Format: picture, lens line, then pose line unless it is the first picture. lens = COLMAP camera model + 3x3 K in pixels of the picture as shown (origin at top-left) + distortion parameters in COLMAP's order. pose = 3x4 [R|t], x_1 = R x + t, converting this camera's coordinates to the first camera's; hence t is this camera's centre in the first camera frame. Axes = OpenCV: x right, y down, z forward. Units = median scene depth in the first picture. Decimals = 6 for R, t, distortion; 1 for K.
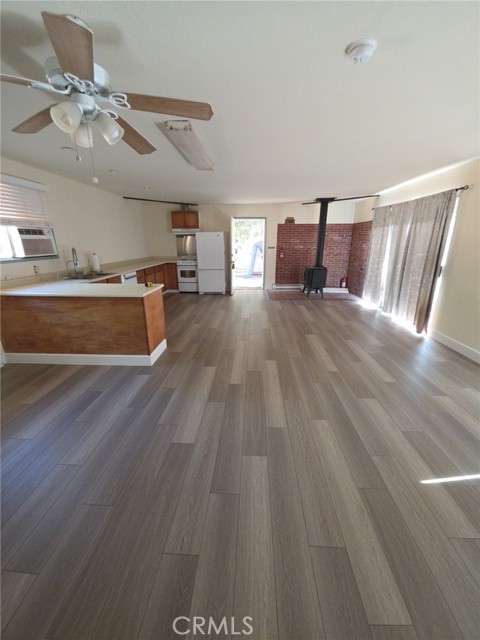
lens RADIAL K [[251.4, 0, 242.2], [0, 251.4, 320.0], [0, 0, 1]] dist [-0.004490, -0.002147]
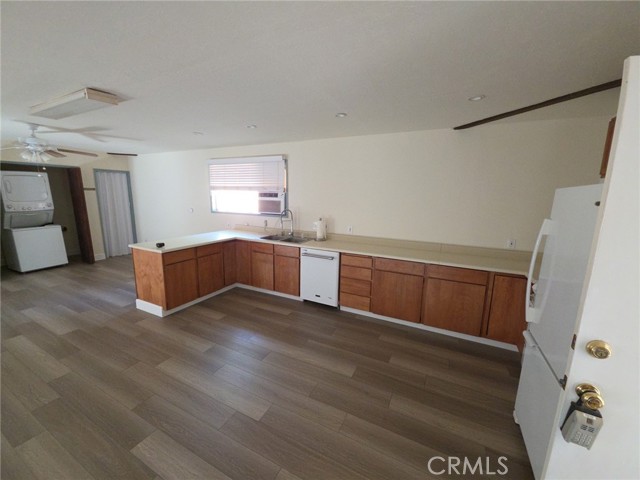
lens RADIAL K [[251.4, 0, 321.5], [0, 251.4, 240.4], [0, 0, 1]] dist [-0.004490, -0.002147]
pose [[-0.395952, 0.159480, -0.904316, 0.267399], [-0.298828, 0.908820, 0.291115, -0.635819], [0.868288, 0.385502, -0.312193, 1.840185]]
